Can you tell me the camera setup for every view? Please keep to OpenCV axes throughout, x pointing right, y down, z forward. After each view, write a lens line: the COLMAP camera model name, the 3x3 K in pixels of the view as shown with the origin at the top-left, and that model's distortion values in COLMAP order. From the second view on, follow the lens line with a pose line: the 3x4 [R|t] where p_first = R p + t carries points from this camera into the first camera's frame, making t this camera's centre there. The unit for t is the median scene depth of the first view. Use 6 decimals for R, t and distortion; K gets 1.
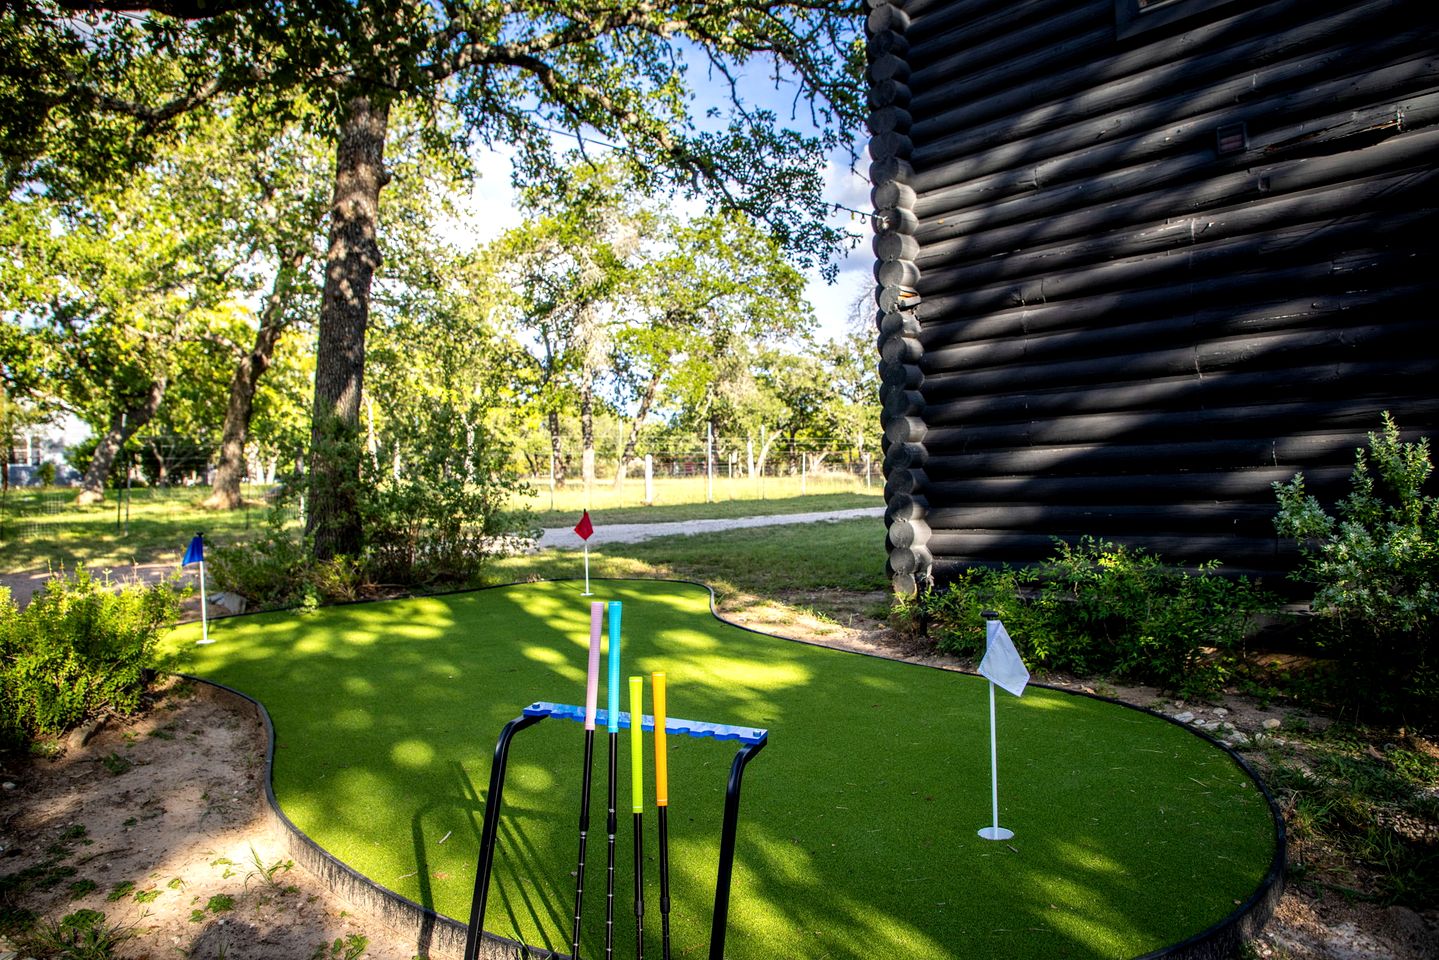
lens RADIAL K [[1000.6, 0, 719.5], [0, 1000.6, 480.0], [0, 0, 1]] dist [-0.047133, 0.003252]
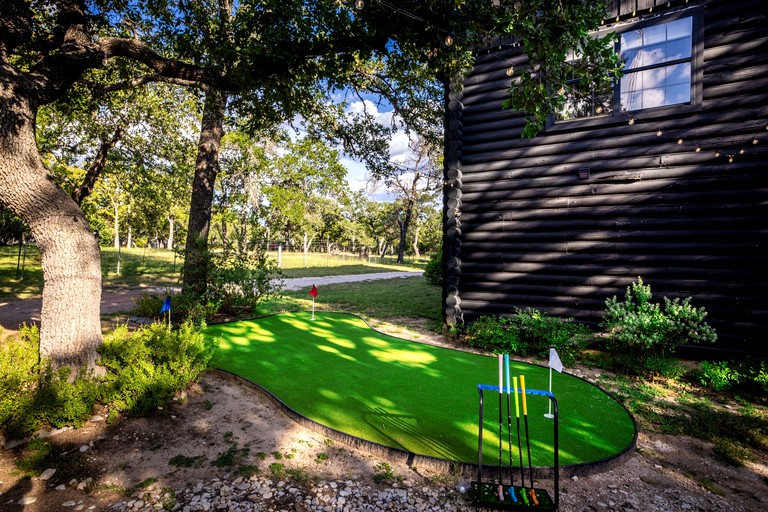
lens RADIAL K [[452.0, 0, 384.0], [0, 452.0, 256.0], [0, 0, 1]] dist [-0.000705, 0.001680]
pose [[0.966584, 0.043161, 0.252690, -0.302623], [-0.046925, 0.998859, 0.008886, -0.068823], [-0.252018, -0.020446, 0.967507, -0.121405]]
